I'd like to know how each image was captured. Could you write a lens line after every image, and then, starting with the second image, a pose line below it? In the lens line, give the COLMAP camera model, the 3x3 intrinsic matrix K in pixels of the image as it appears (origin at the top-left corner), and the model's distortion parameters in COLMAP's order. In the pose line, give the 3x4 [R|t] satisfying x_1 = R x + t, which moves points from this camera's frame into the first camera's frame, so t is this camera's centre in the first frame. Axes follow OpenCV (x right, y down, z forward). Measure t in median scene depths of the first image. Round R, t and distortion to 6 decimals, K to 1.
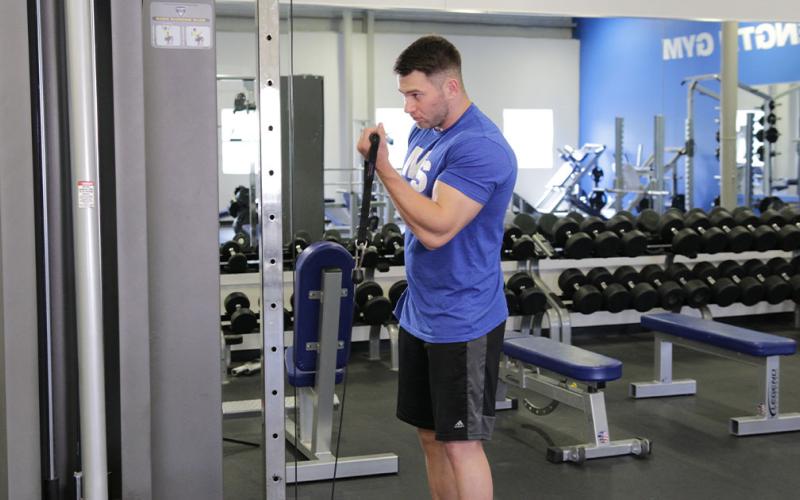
lens RADIAL K [[1173.9, 0, 393.3], [0, 1173.9, 243.6], [0, 0, 1]] dist [0.019009, 0.000000]
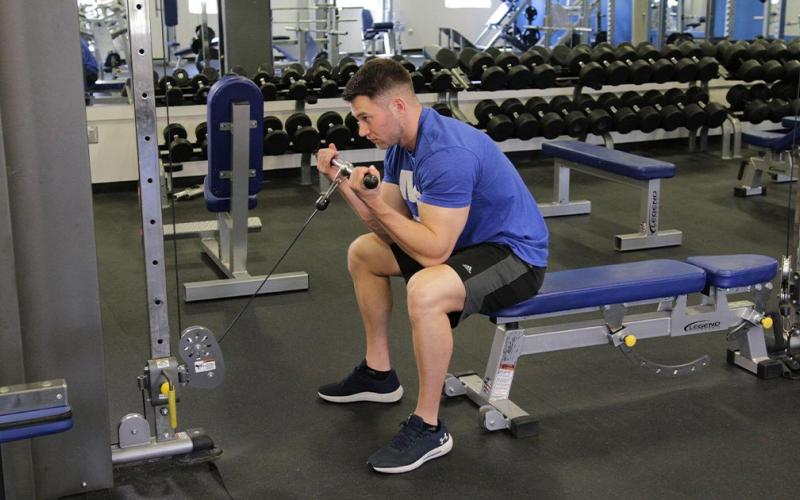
lens RADIAL K [[1038.0, 0, 402.0], [0, 1038.0, 234.4], [0, 0, 1]] dist [0.024132, 0.000000]
pose [[0.999068, -0.010225, 0.041935, 0.030728], [0.003844, 0.988751, 0.149520, 0.000176], [-0.042992, -0.149220, 0.987869, 0.028667]]
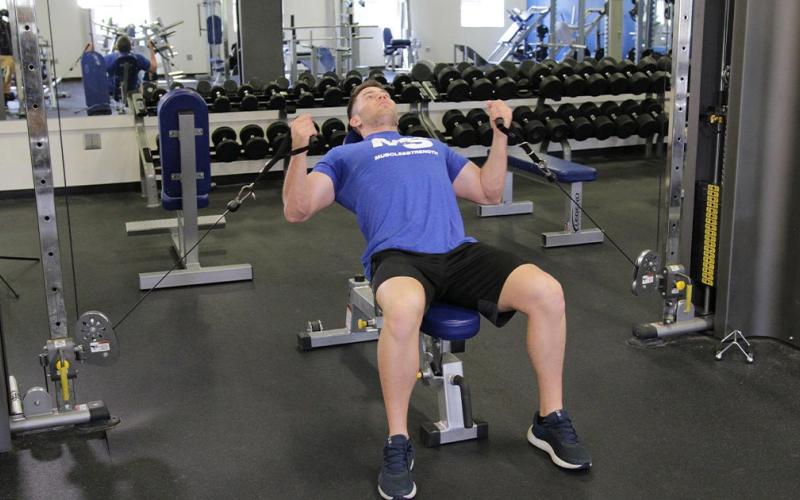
lens RADIAL K [[934.5, 0, 402.3], [0, 934.5, 251.6], [0, 0, 1]] dist [-0.008227, 0.000000]
pose [[0.999987, -0.005044, 0.000205, 0.096694], [0.004935, 0.985364, 0.170391, 0.000689], [-0.001062, -0.170388, 0.985377, 0.026540]]
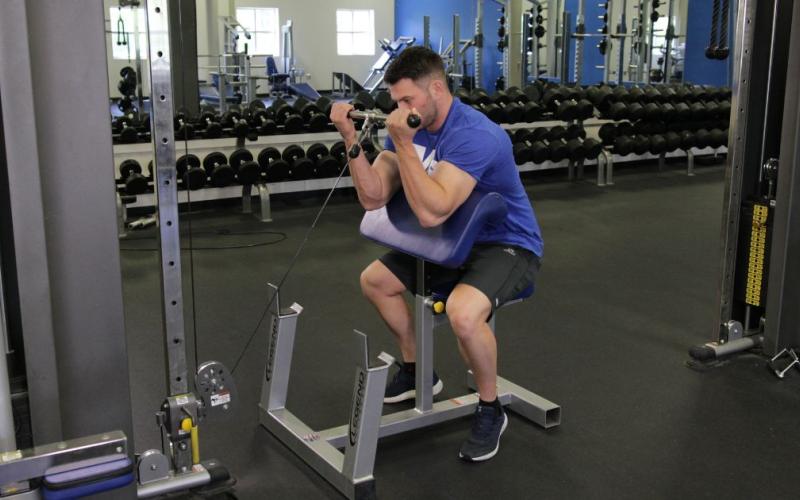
lens RADIAL K [[875.2, 0, 396.5], [0, 875.2, 243.6], [0, 0, 1]] dist [-0.045655, 0.000000]
pose [[0.986377, -0.028263, 0.162055, -0.010368], [0.004157, 0.989098, 0.147203, -0.002852], [-0.164448, -0.144524, 0.975740, 0.073111]]
